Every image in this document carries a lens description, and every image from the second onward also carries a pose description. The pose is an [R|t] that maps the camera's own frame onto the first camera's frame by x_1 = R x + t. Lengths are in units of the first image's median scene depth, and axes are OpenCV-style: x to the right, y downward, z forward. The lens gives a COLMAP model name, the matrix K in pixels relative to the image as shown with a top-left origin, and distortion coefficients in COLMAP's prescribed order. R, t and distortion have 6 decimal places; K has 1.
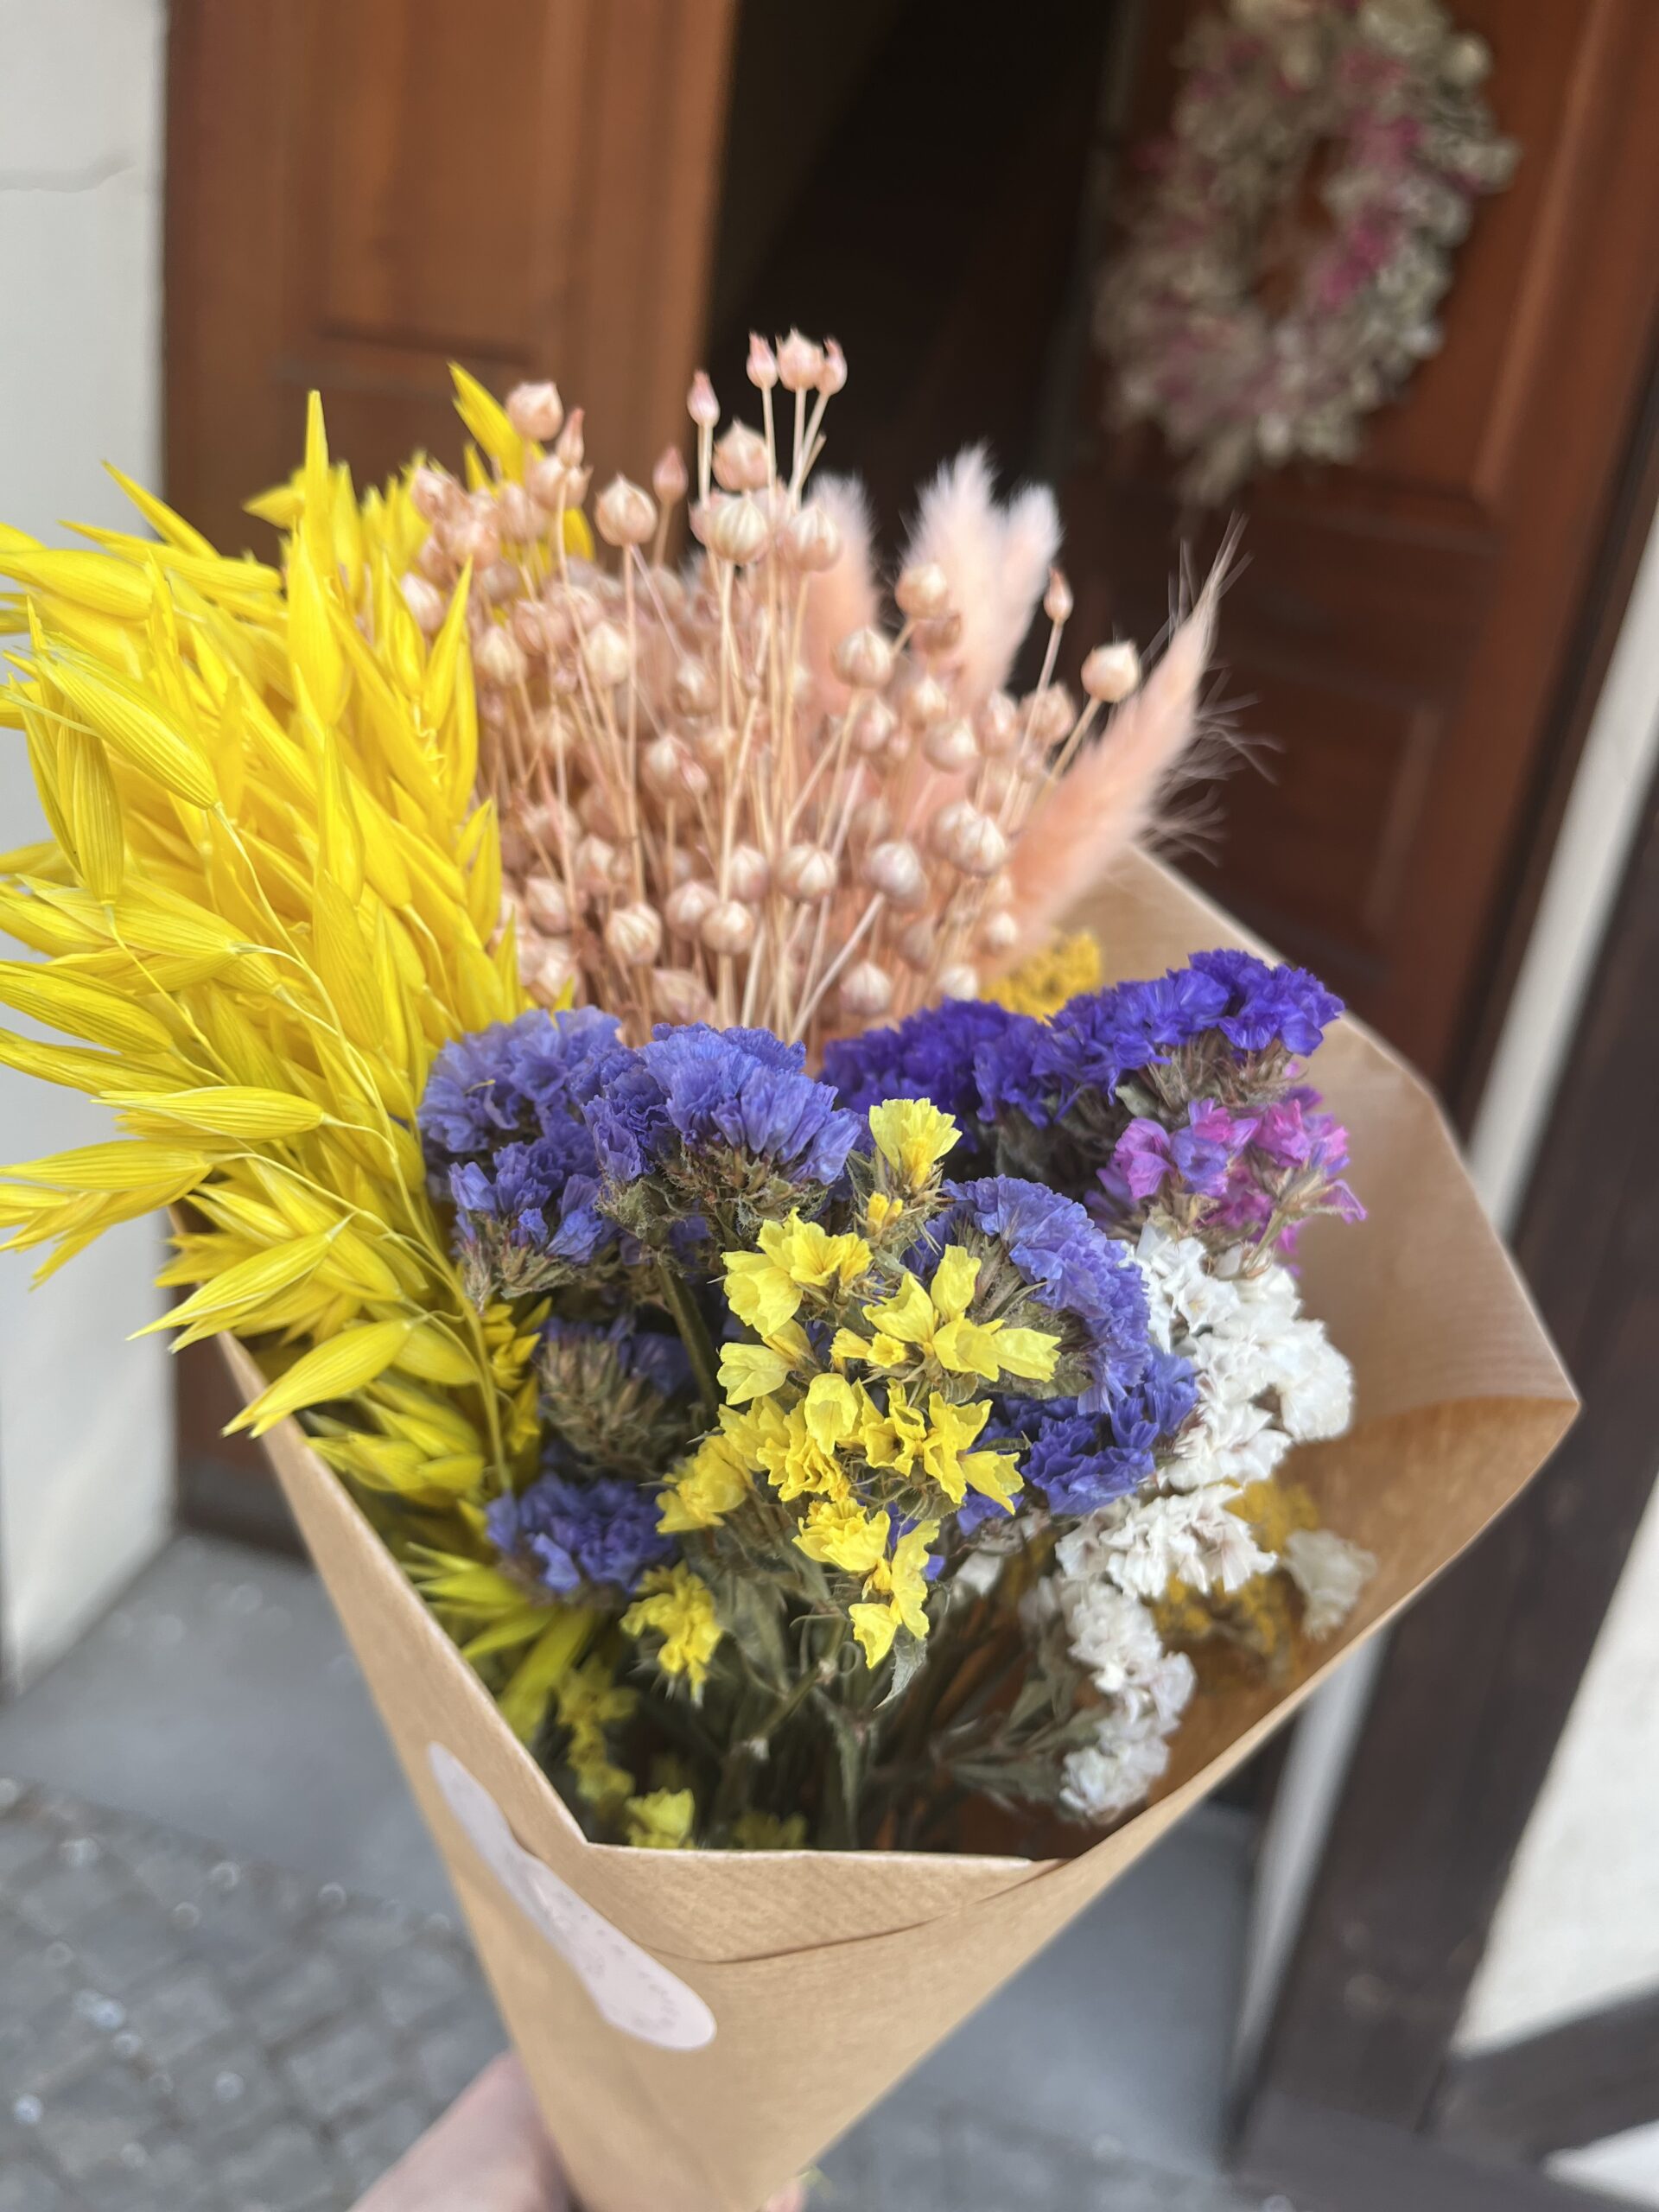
lens RADIAL K [[1653.3, 0, 830.7], [0, 1653.3, 1125.9], [0, 0, 1]] dist [0.000651, 0.000833]
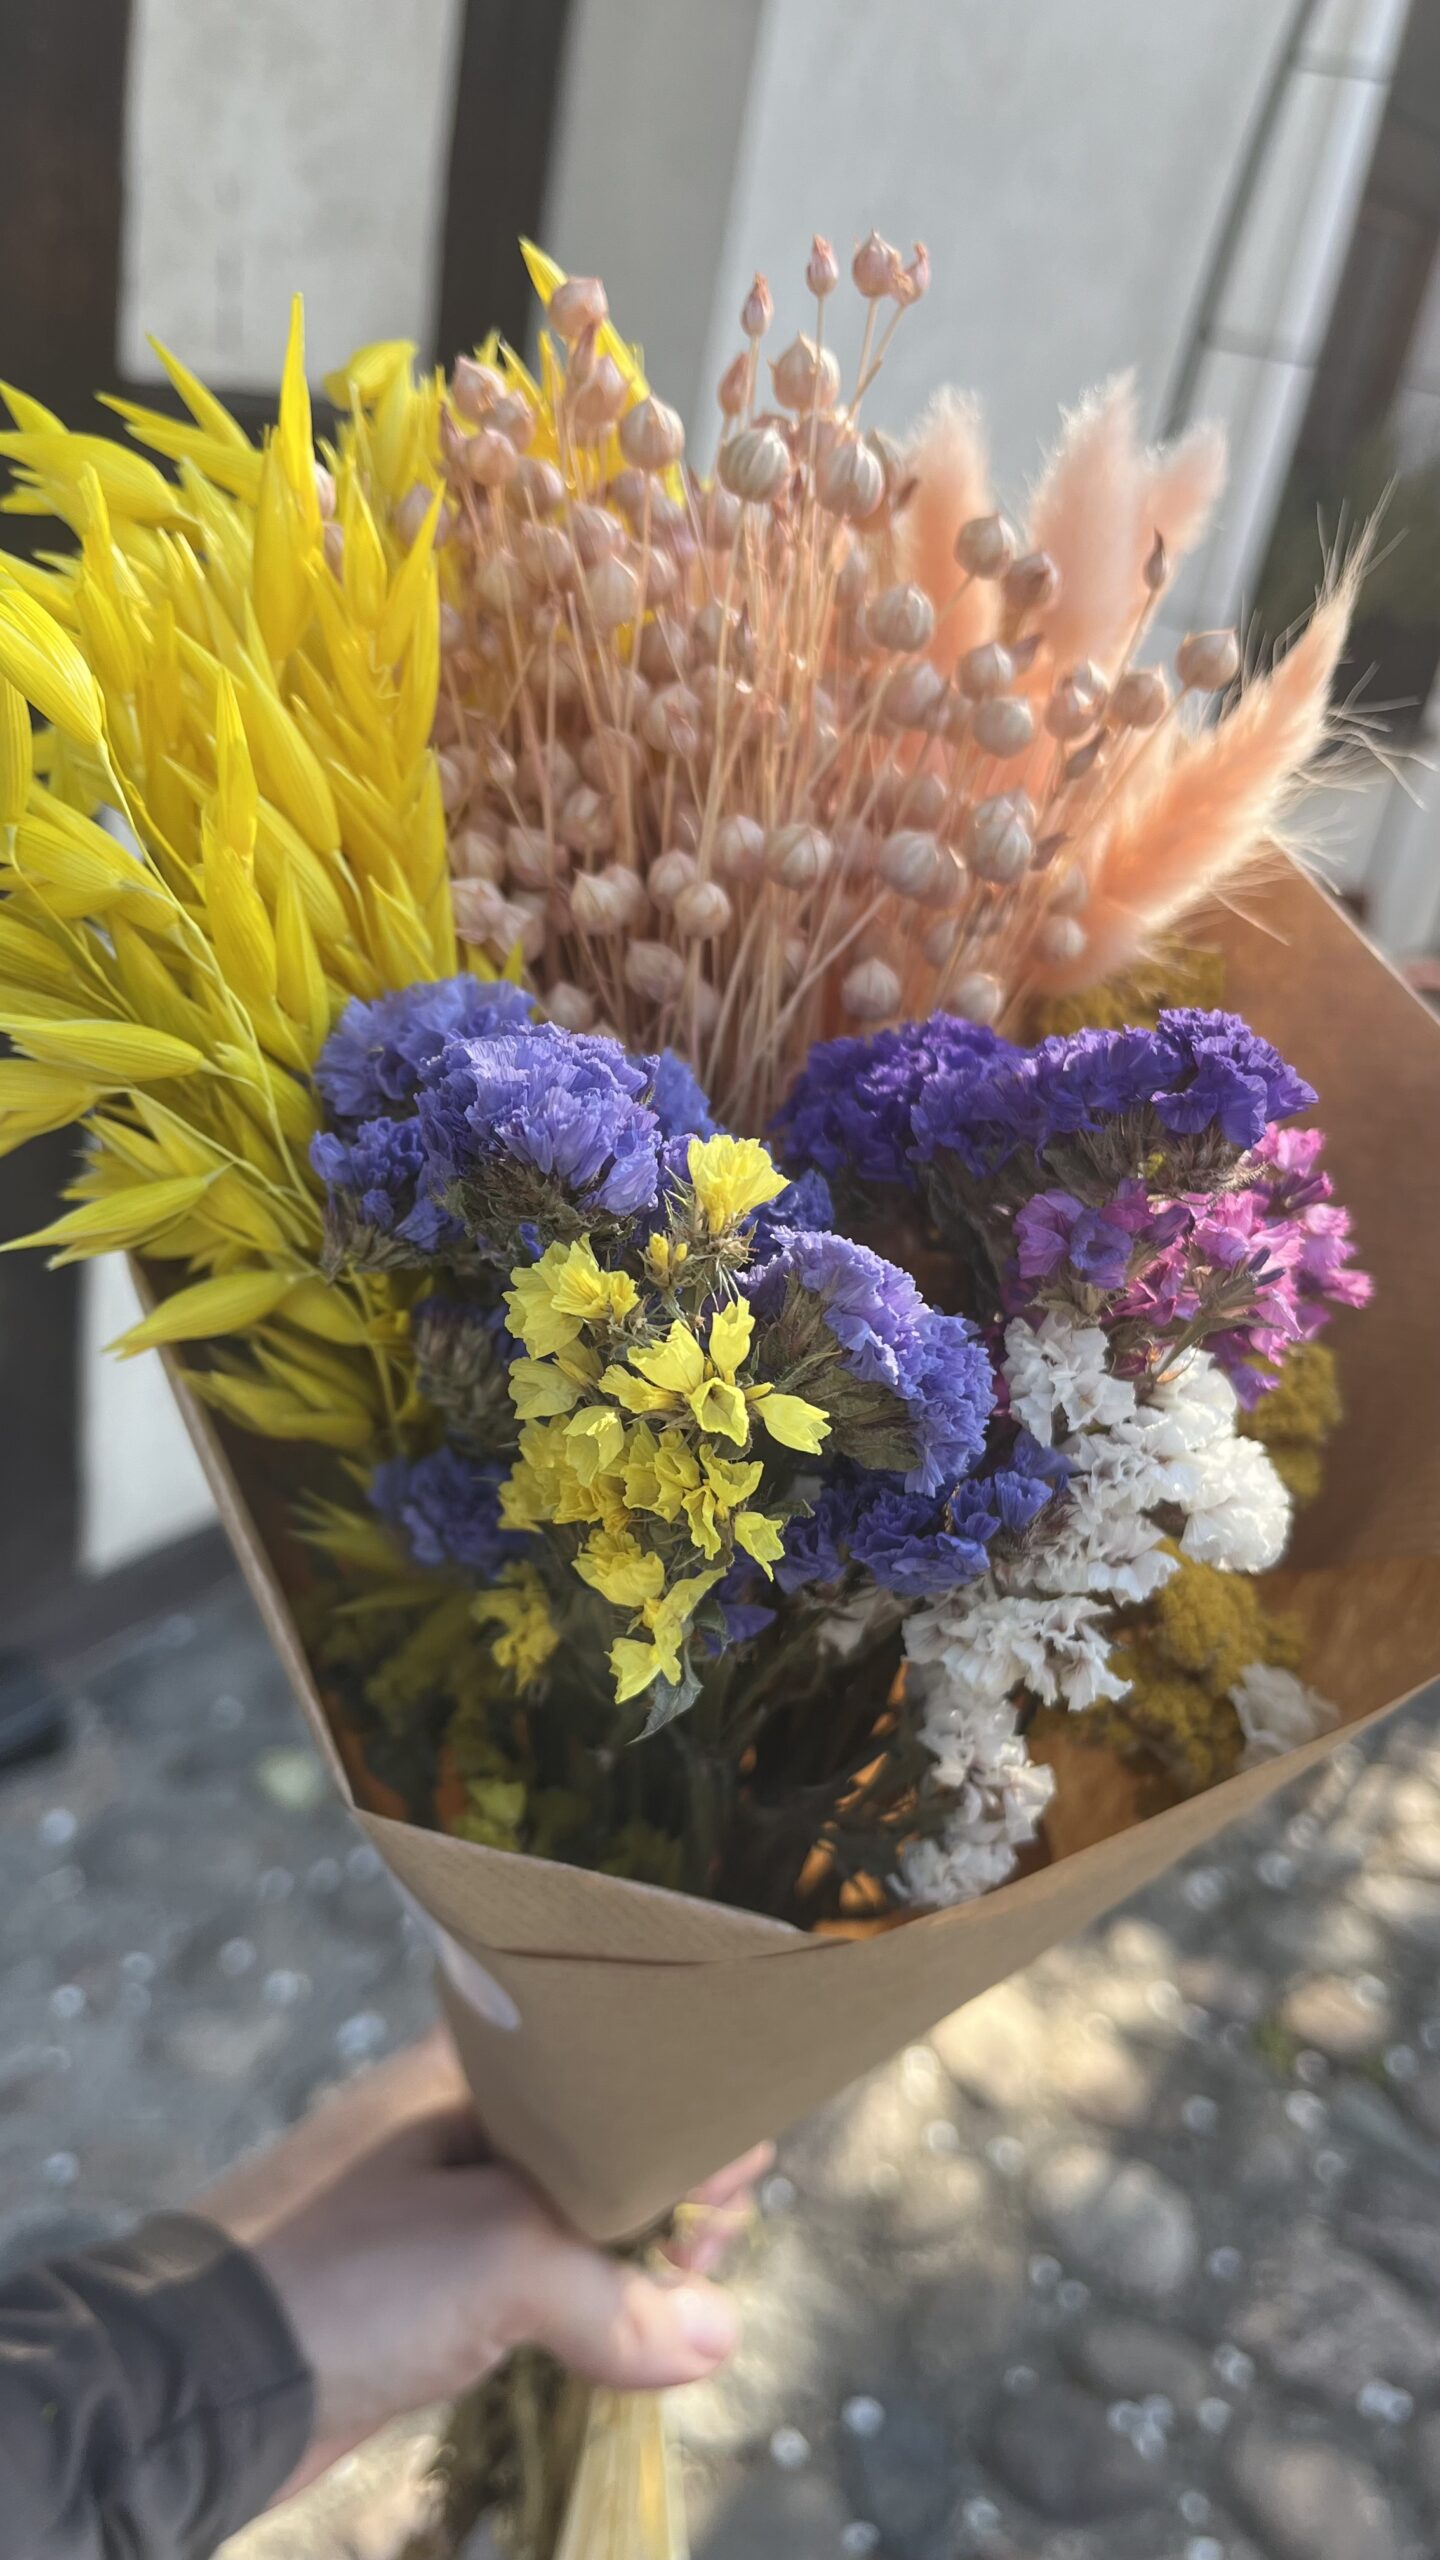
lens RADIAL K [[1968.3, 0, 720.0], [0, 1968.3, 1280.0], [0, 0, 1]] dist [0.054998, -0.116090]
pose [[0.960142, 0.167562, -0.223721, 0.257660], [-0.139399, 0.980805, 0.136346, -0.076235], [0.242273, -0.099725, 0.965069, -0.086251]]
